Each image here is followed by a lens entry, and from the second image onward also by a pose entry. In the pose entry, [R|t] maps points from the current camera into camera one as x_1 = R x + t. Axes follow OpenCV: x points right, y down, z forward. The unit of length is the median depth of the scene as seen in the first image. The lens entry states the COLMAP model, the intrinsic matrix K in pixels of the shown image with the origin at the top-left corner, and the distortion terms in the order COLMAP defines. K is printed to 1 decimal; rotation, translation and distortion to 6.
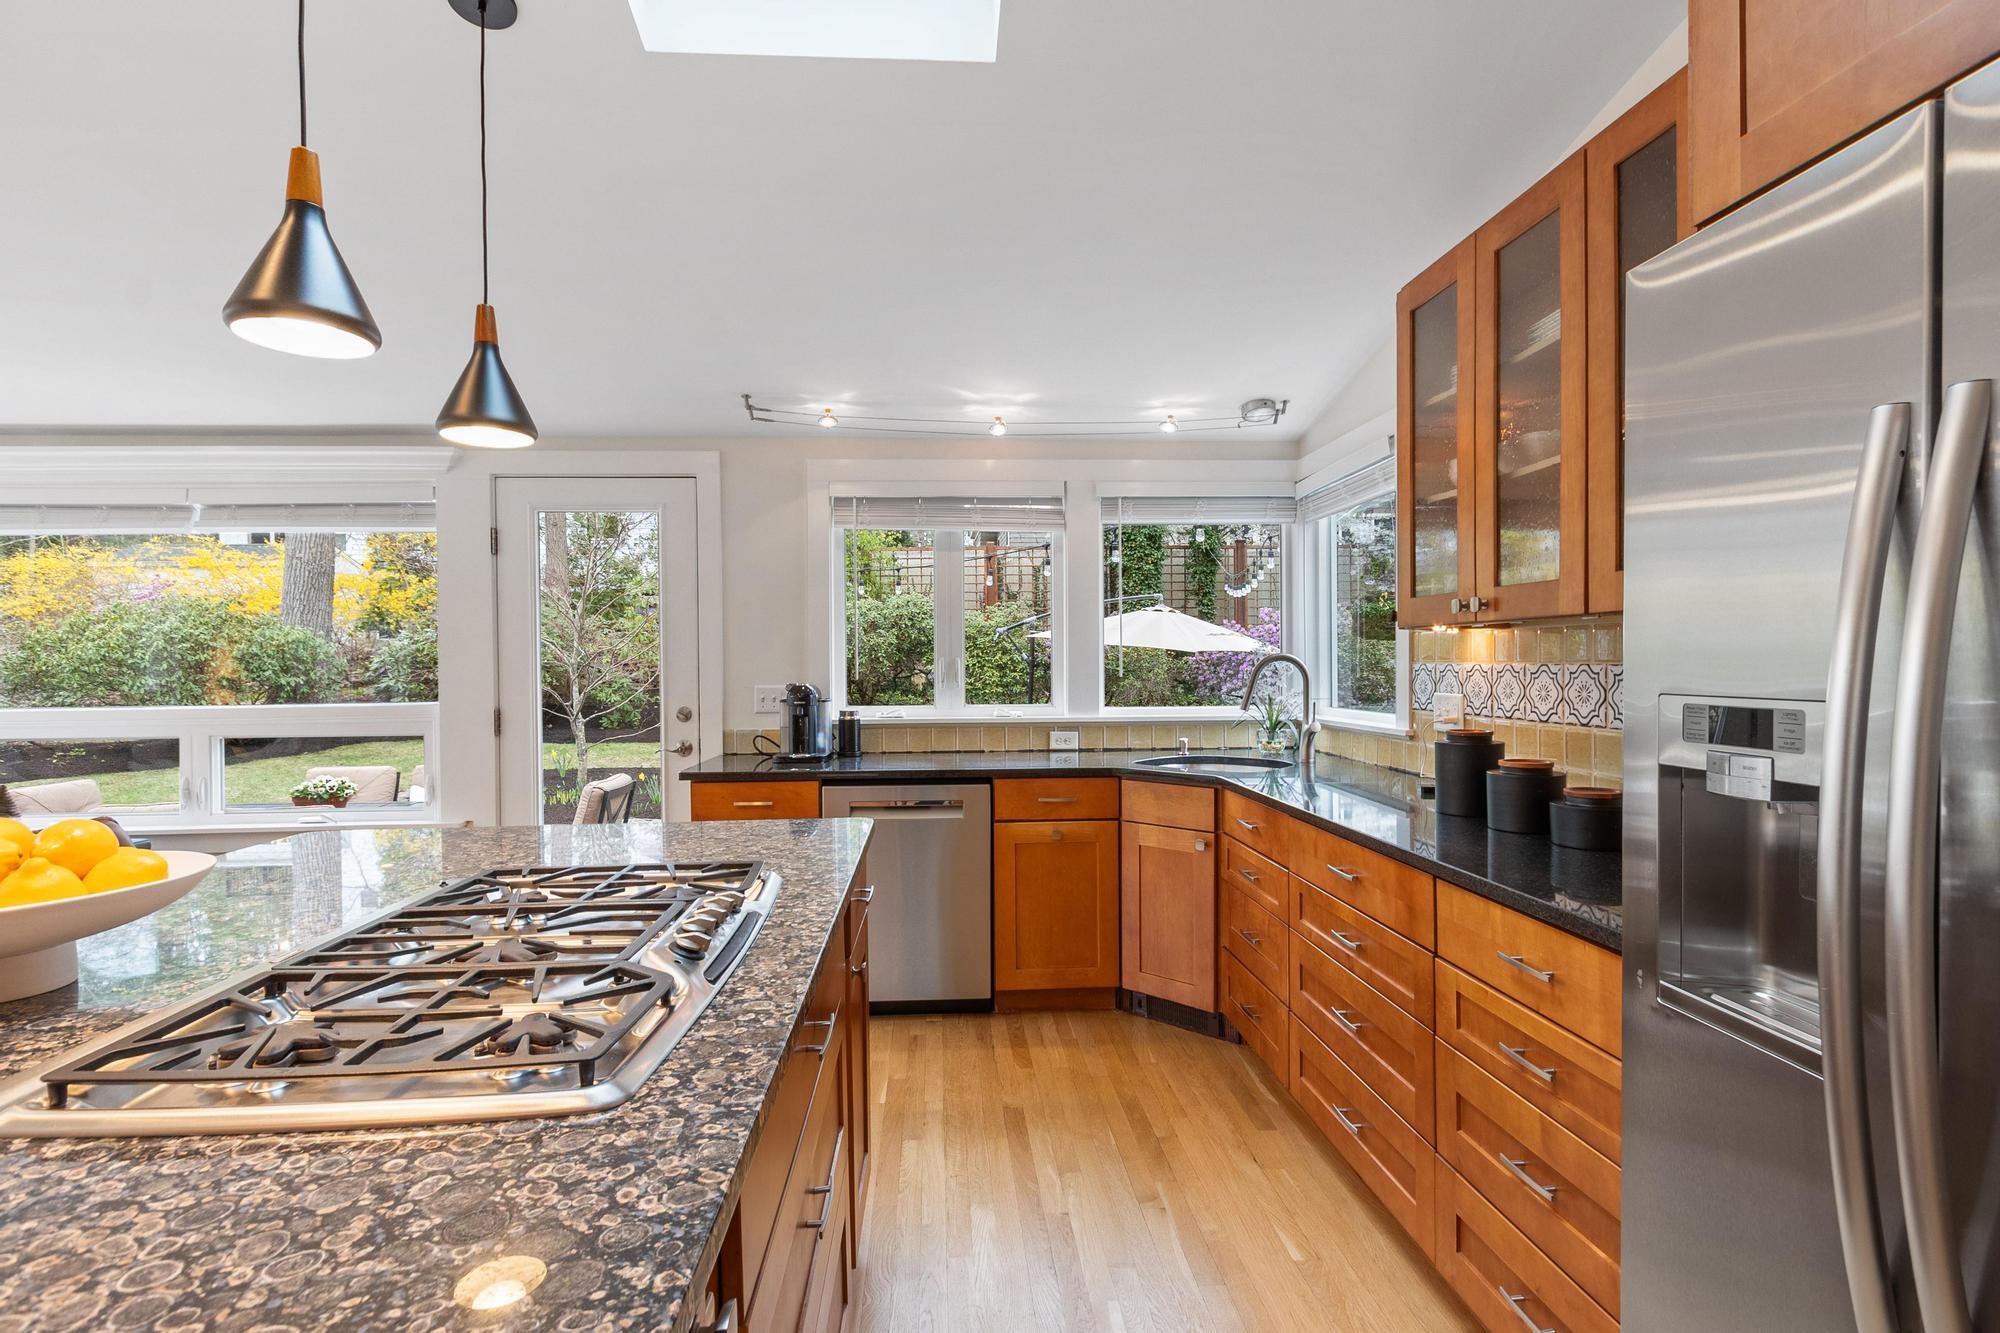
lens RADIAL K [[980.8, 0, 986.1], [0, 980.8, 665.7], [0, 0, 1]] dist [0.005782, -0.000917]
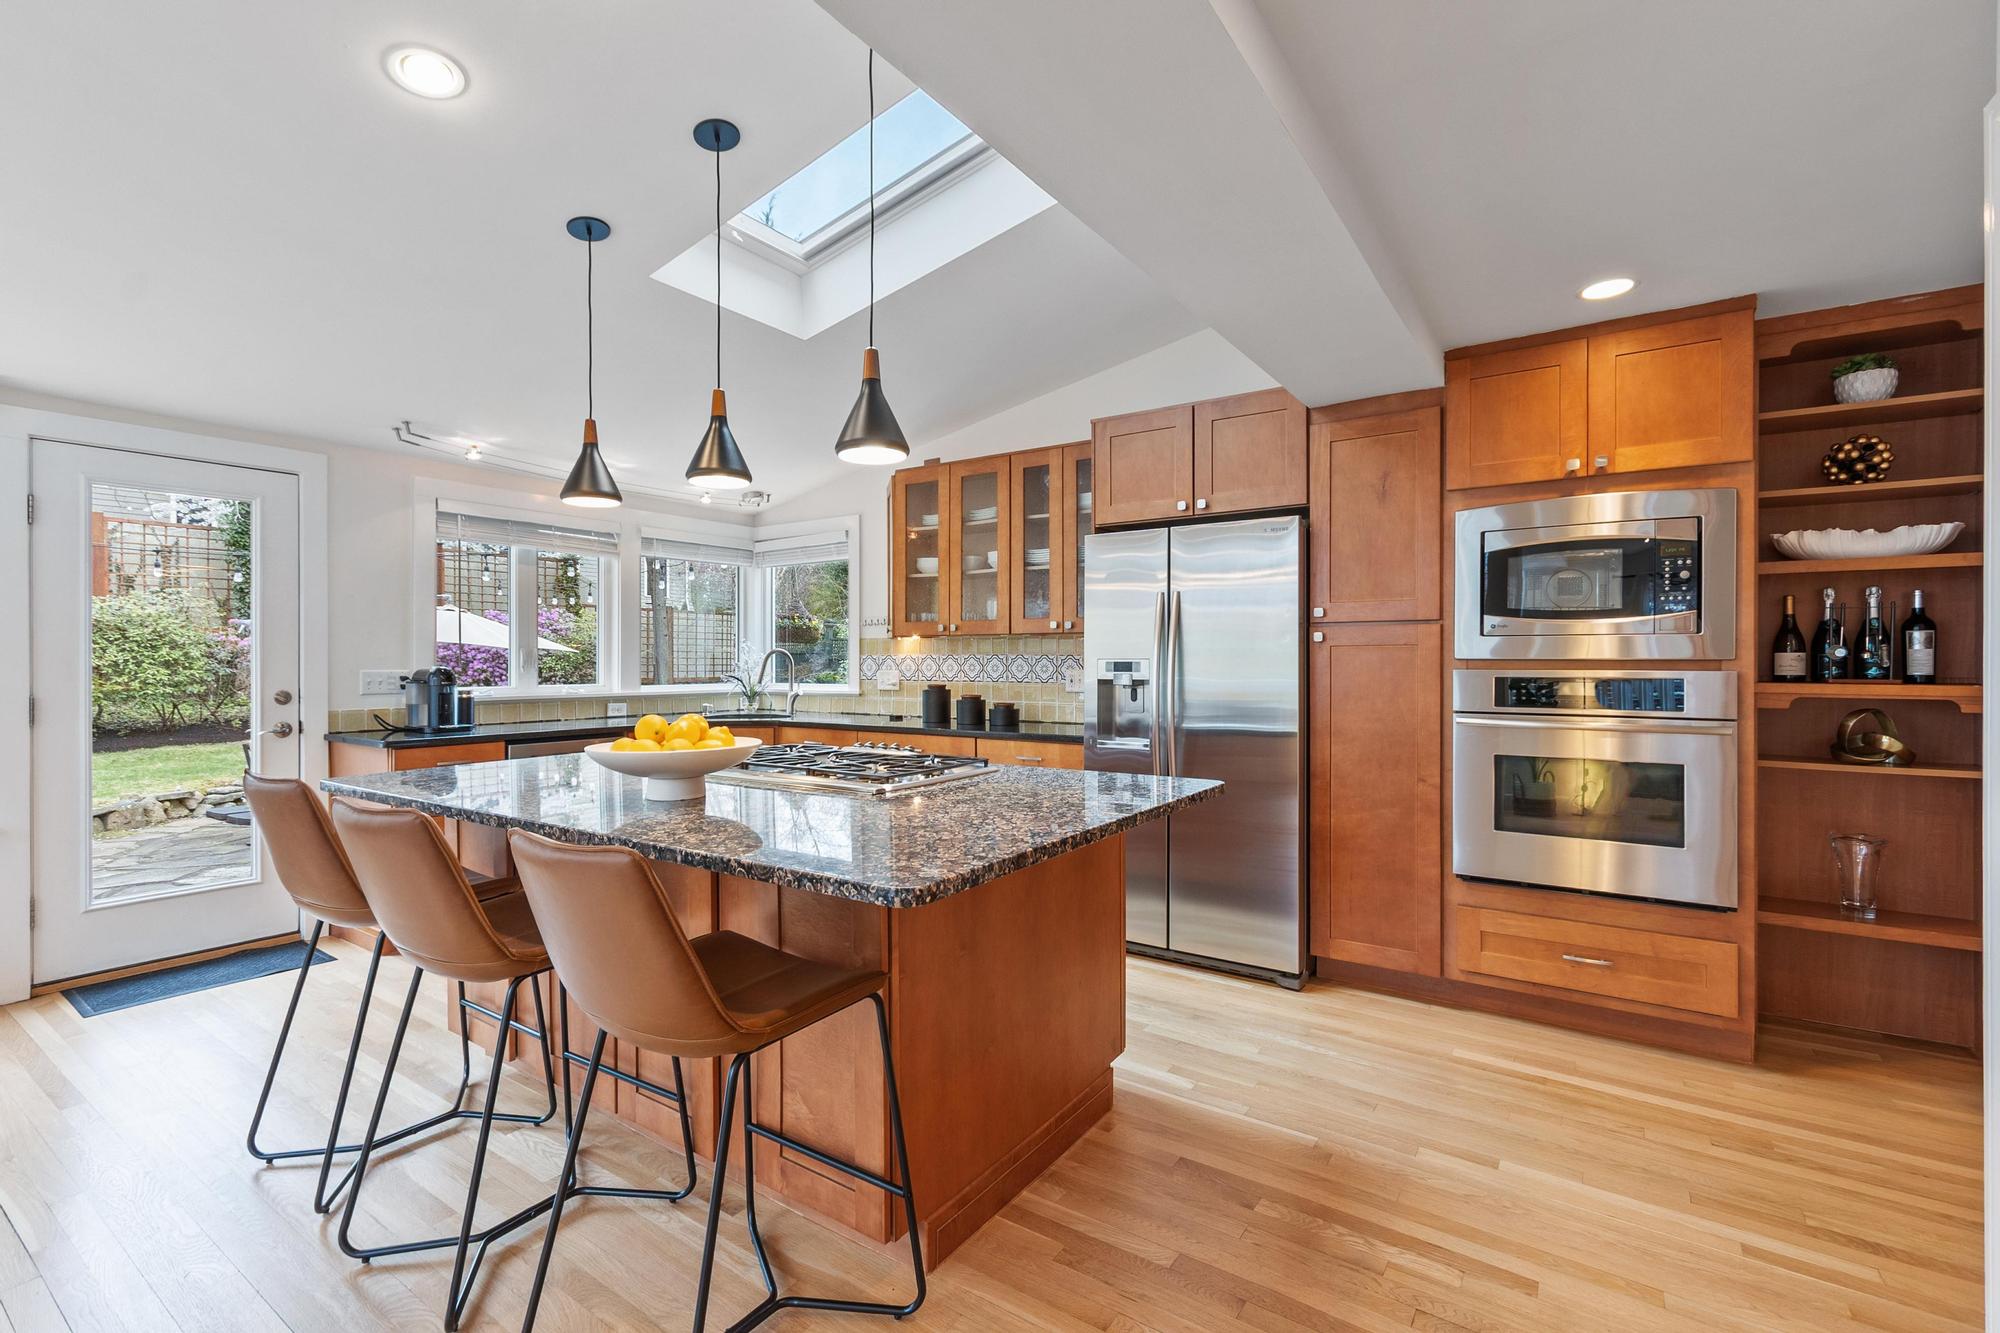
lens RADIAL K [[874.9, 0, 1001.9], [0, 874.9, 665.3], [0, 0, 1]] dist [-0.001657, 0.000268]
pose [[0.620201, 0.002918, 0.784437, -0.581771], [-0.001103, 0.999995, -0.002847, 0.017614], [-0.784442, 0.000900, 0.620202, -0.196828]]
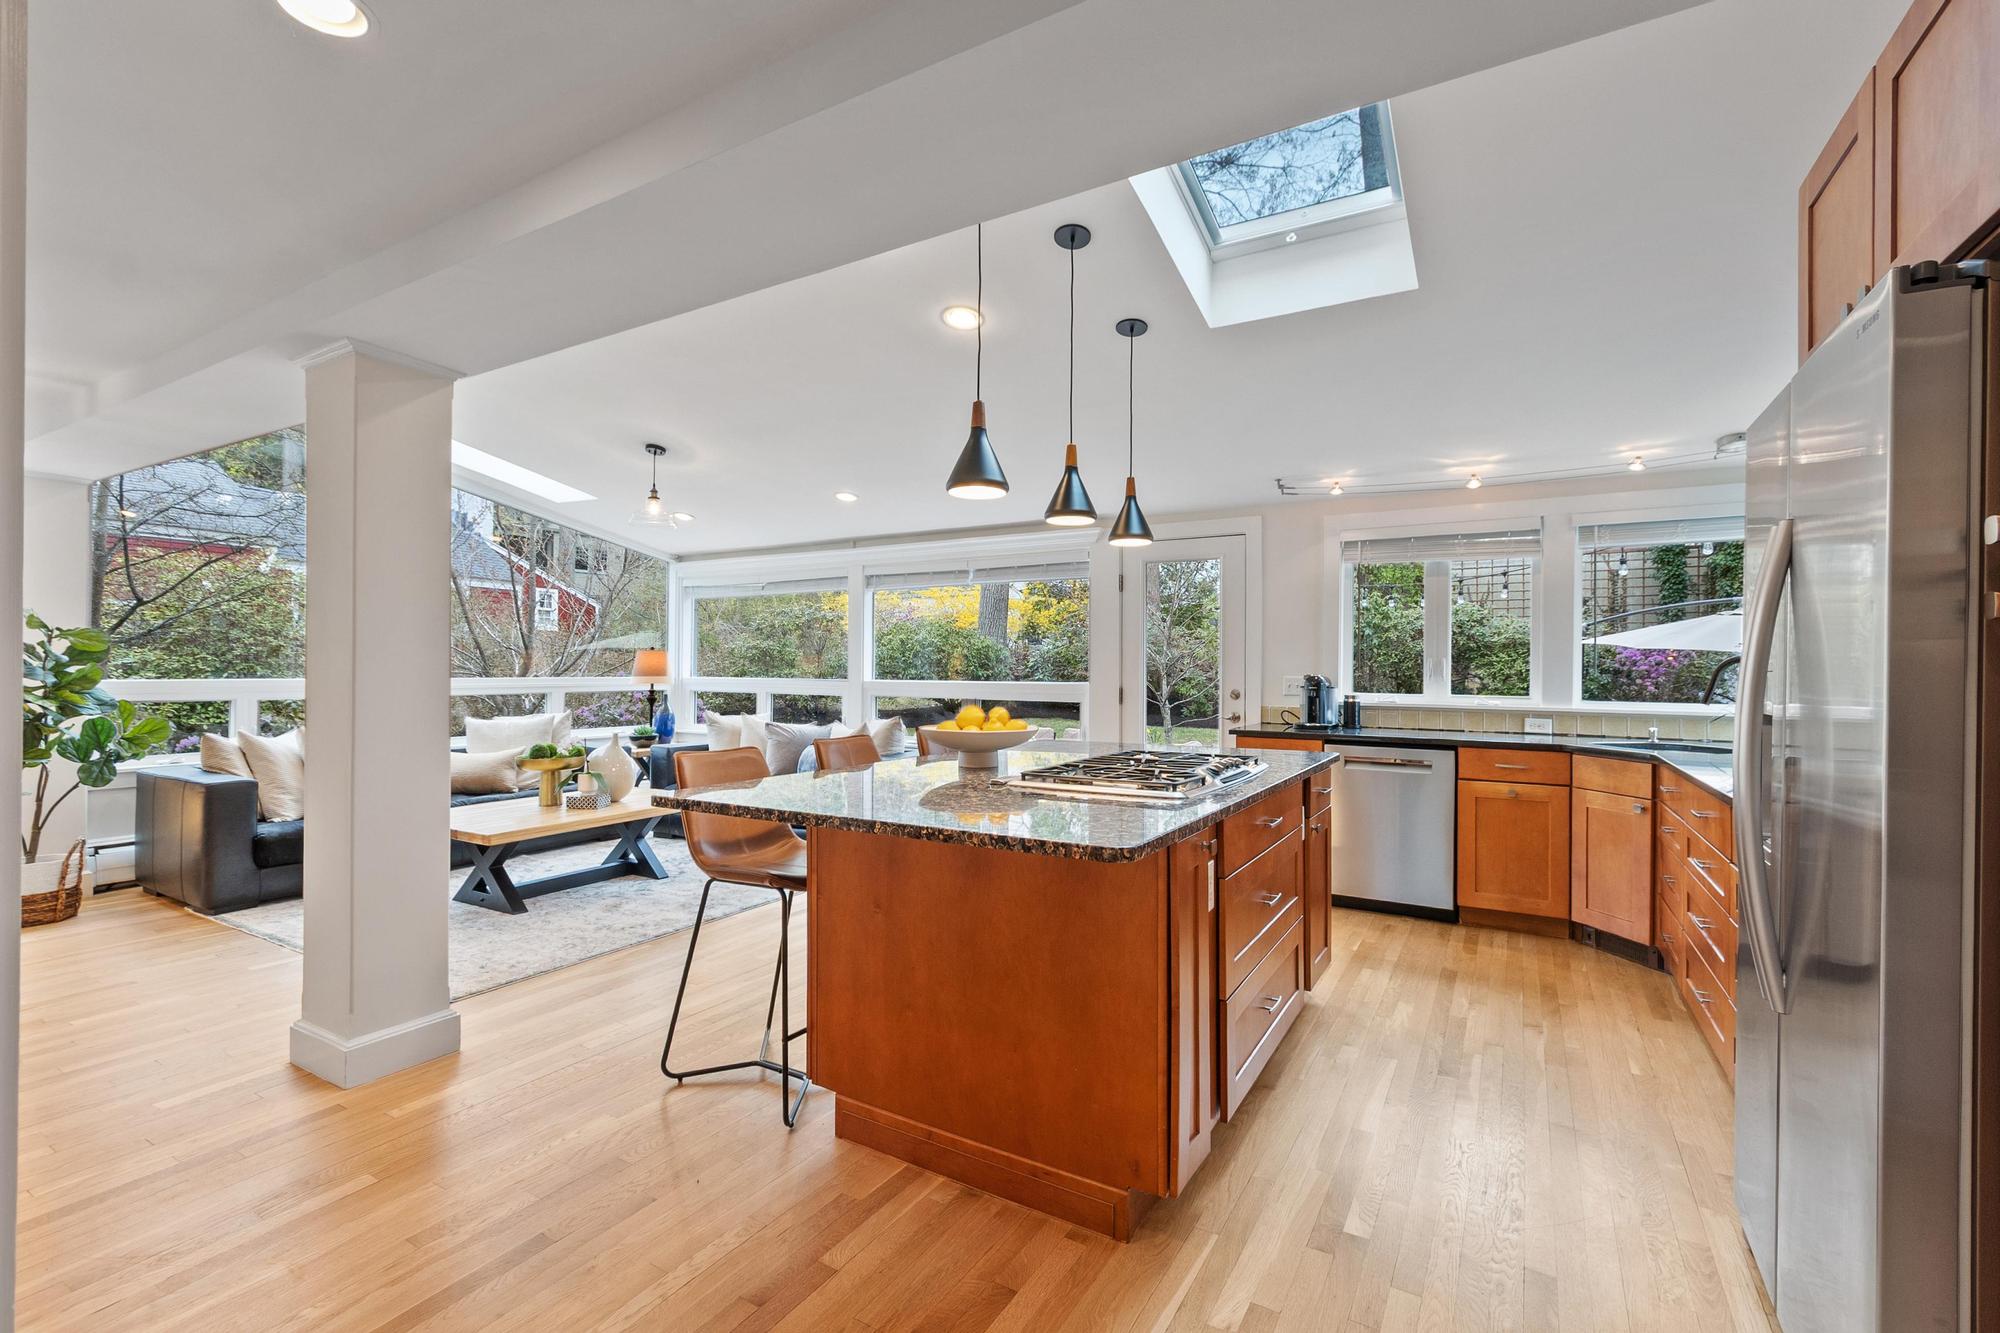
lens RADIAL K [[874.9, 0, 994.2], [0, 874.9, 666.4], [0, 0, 1]] dist [-0.001657, 0.000268]
pose [[0.832581, 0.014187, -0.553721, 0.125327], [-0.016213, 0.999868, 0.001239, 0.011729], [0.553666, 0.007946, 0.832701, -0.314716]]
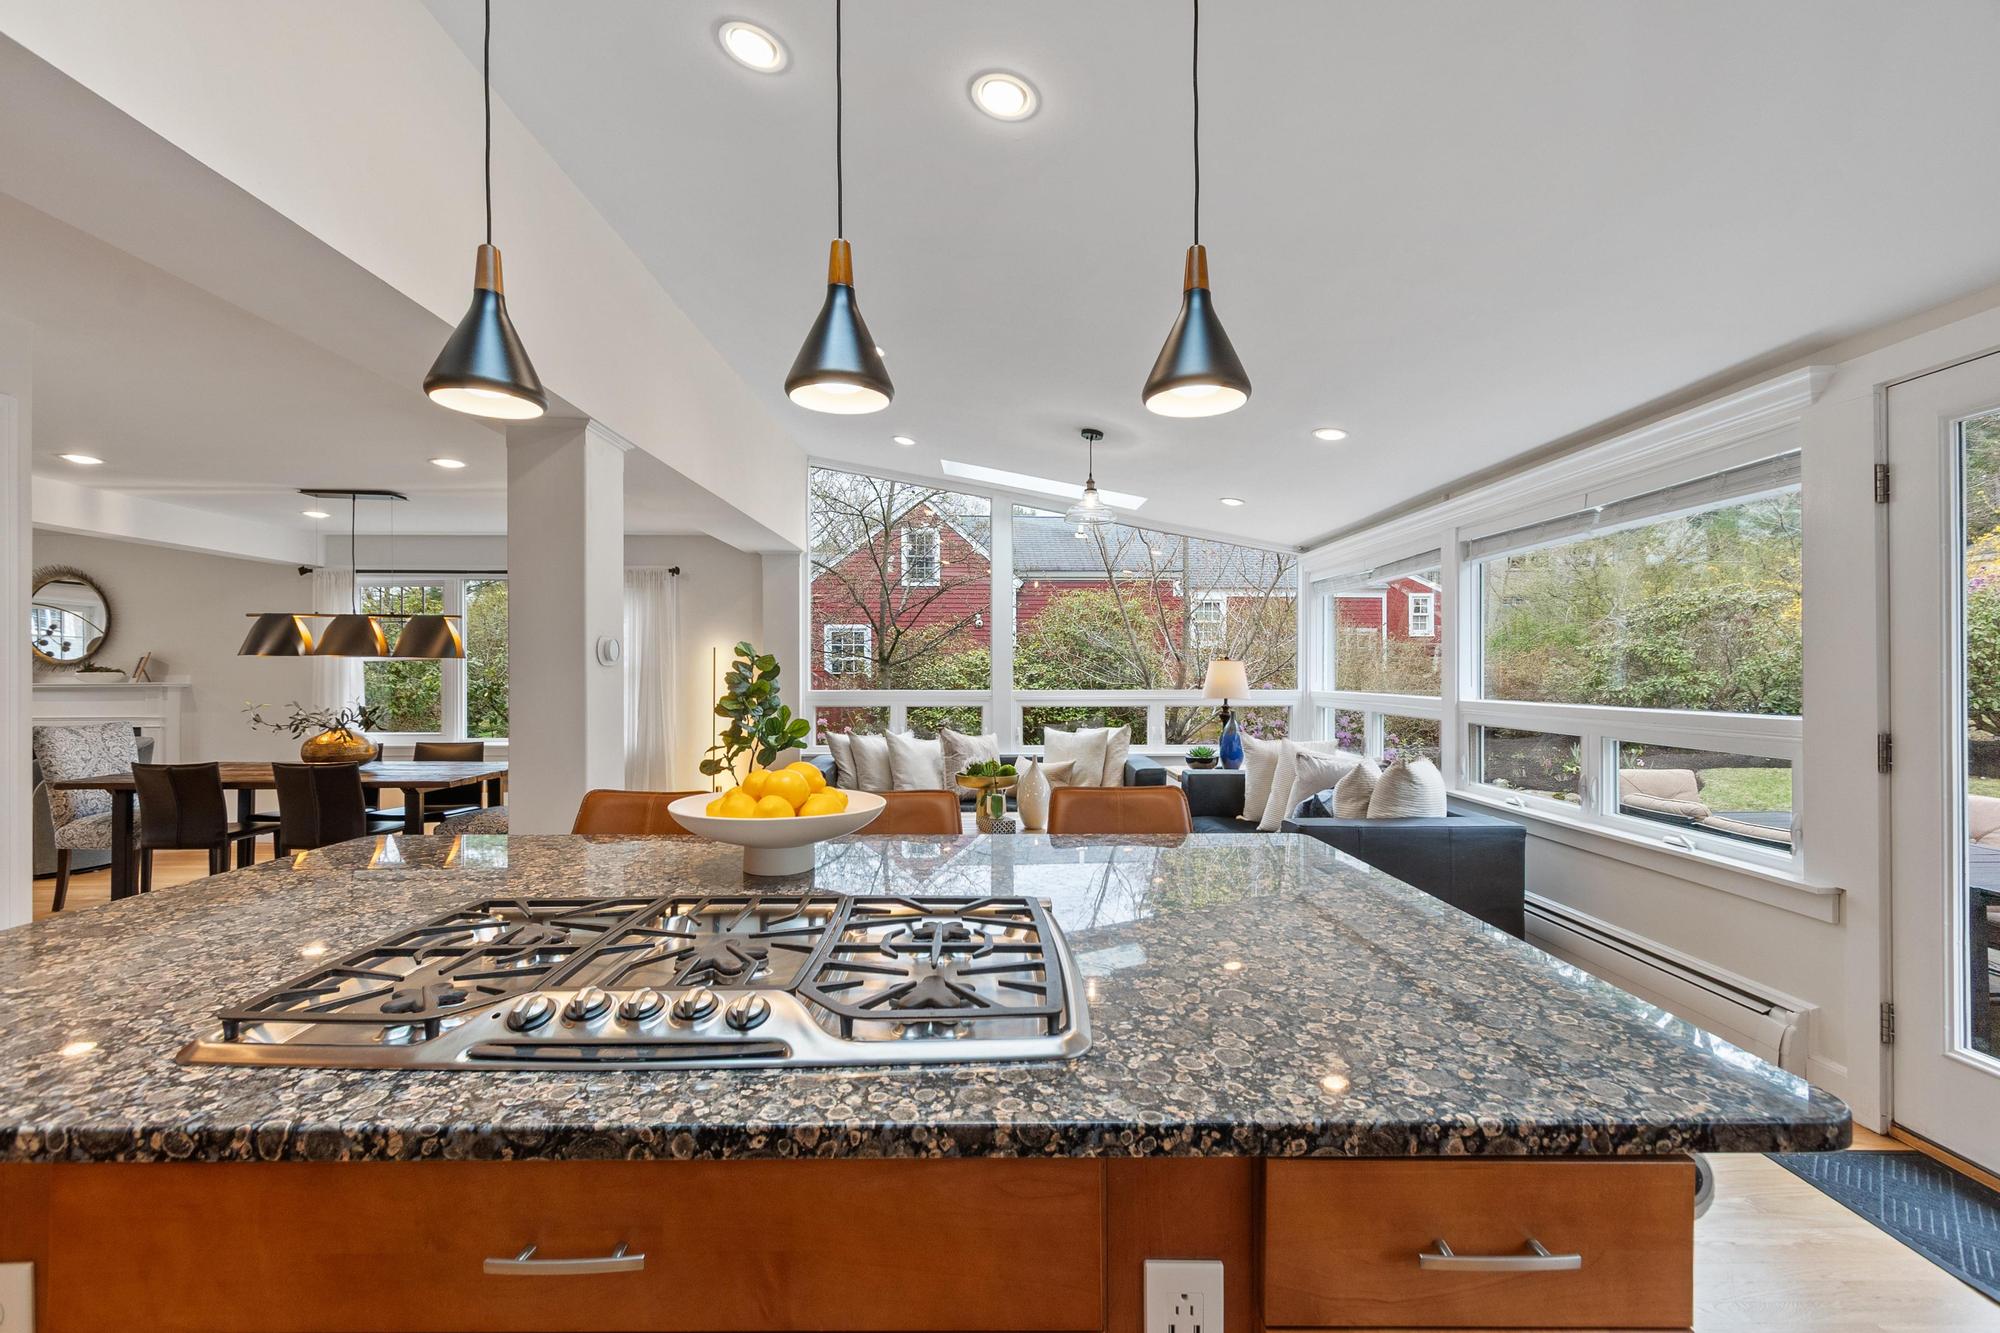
lens RADIAL K [[874.9, 0, 1003.7], [0, 874.9, 667.6], [0, 0, 1]] dist [-0.001657, 0.000268]
pose [[-0.043131, 0.006106, -0.999051, 0.126535], [-0.000969, 0.999981, 0.006154, -0.003693], [0.999069, 0.001234, -0.043124, 0.427064]]
